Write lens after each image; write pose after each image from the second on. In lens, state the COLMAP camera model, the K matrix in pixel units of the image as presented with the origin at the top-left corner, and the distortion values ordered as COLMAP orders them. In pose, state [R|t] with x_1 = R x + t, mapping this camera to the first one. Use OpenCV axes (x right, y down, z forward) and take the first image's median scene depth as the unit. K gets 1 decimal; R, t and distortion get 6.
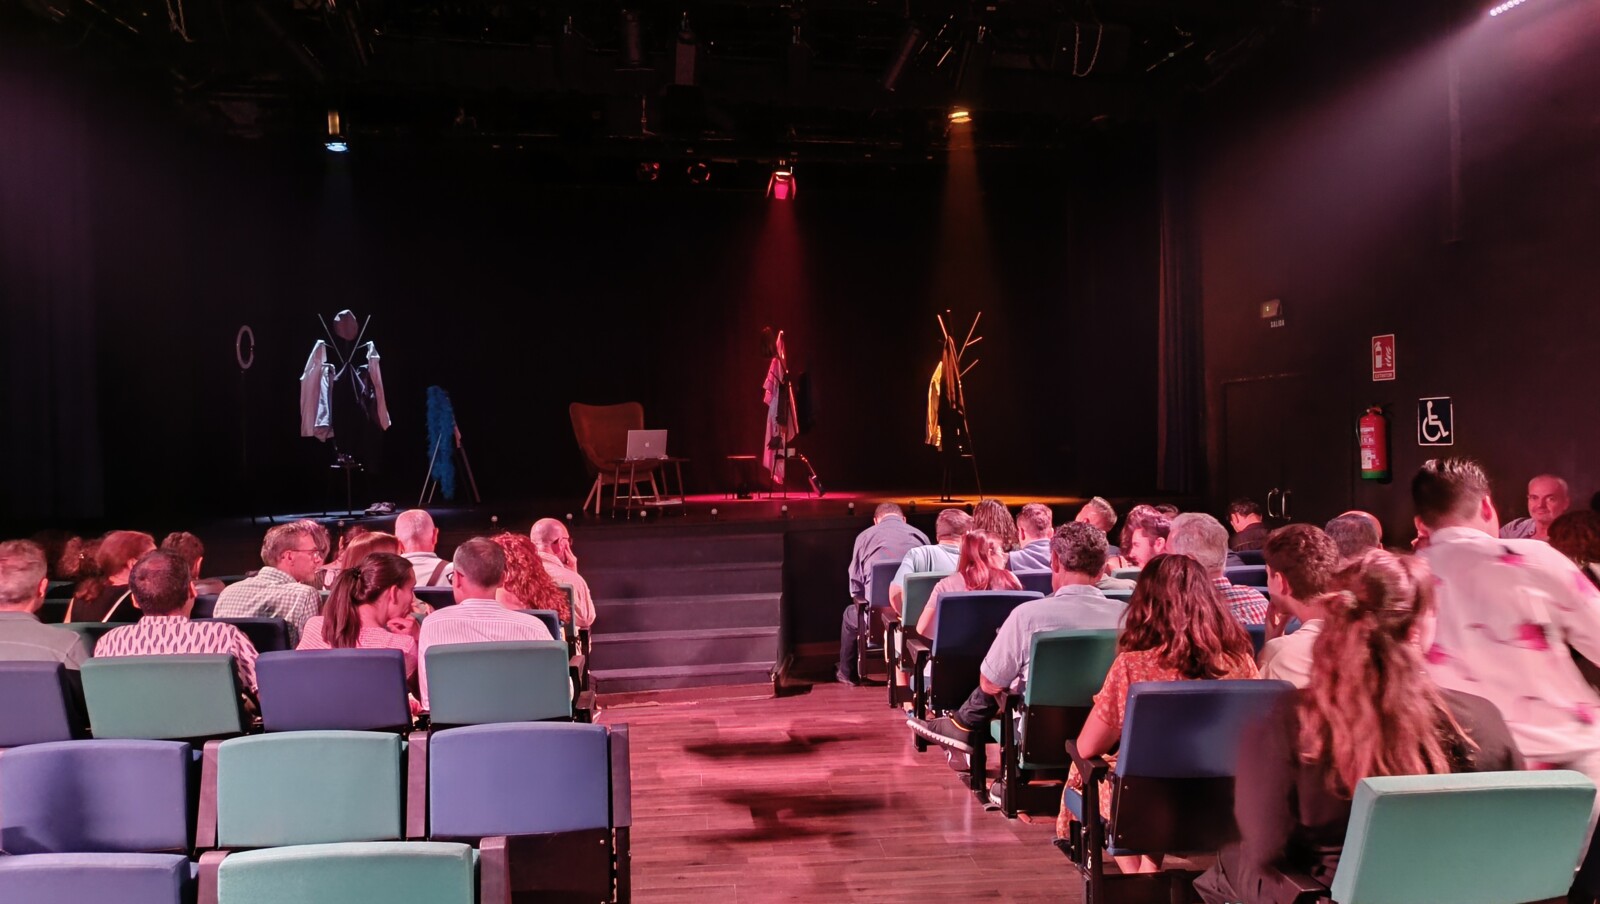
lens RADIAL K [[1078.7, 0, 795.8], [0, 1078.7, 405.9], [0, 0, 1]] dist [0.037943, -0.037796]
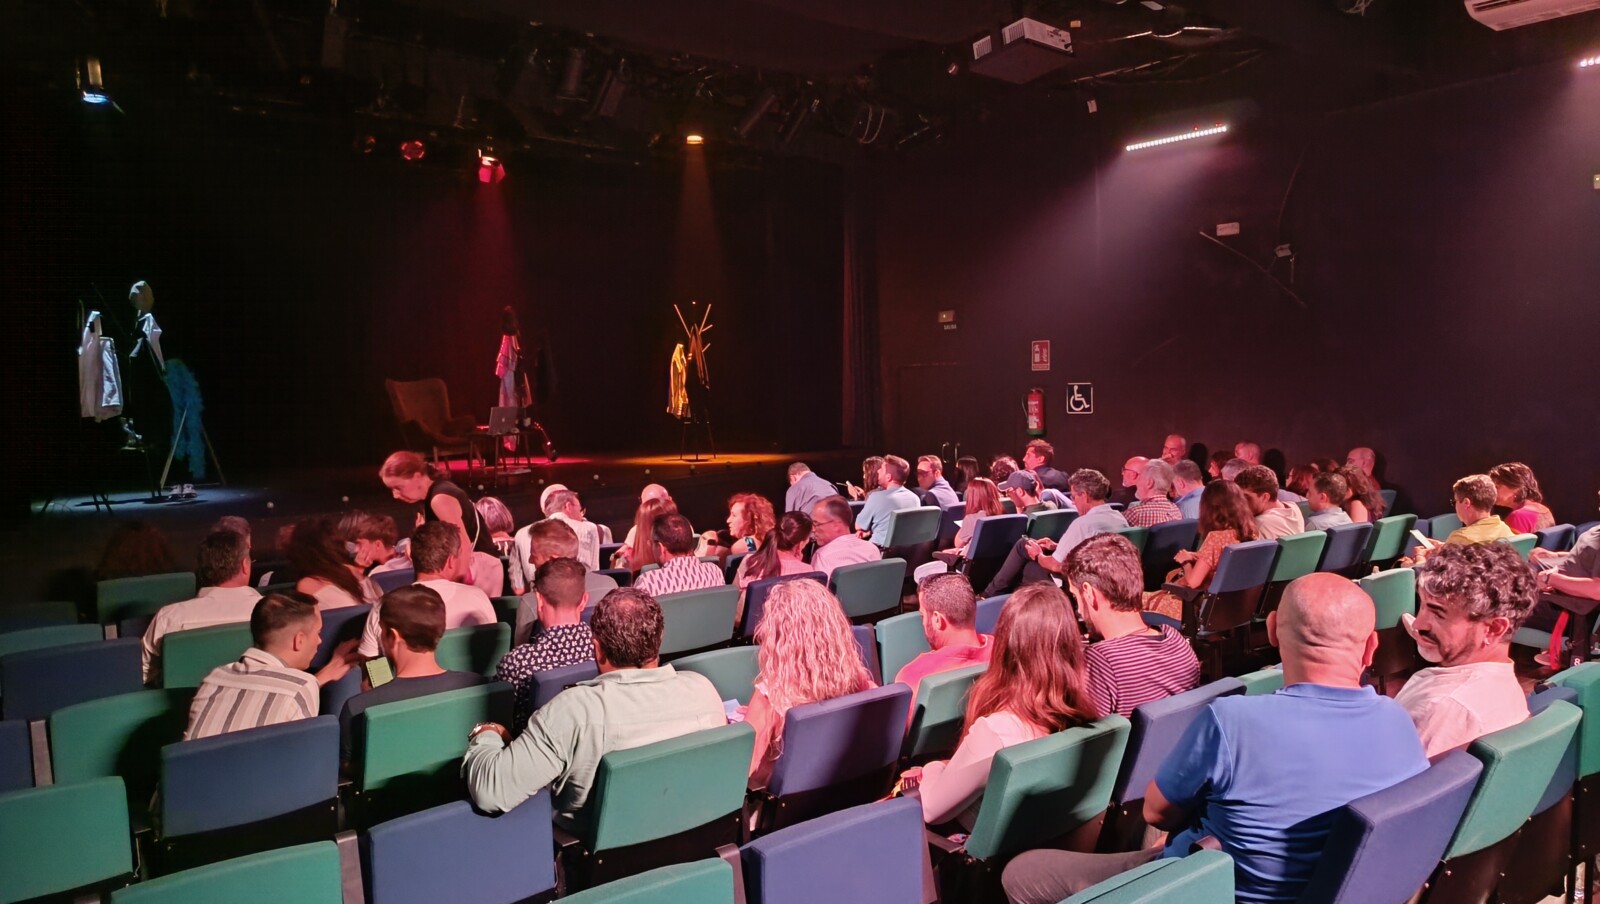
lens RADIAL K [[1078.7, 0, 795.8], [0, 1078.7, 405.9], [0, 0, 1]] dist [0.037943, -0.037796]
pose [[0.858075, -0.011619, 0.513393, -0.413344], [-0.009053, 0.999246, 0.037744, -0.021565], [-0.513444, -0.037035, 0.857323, -0.100024]]
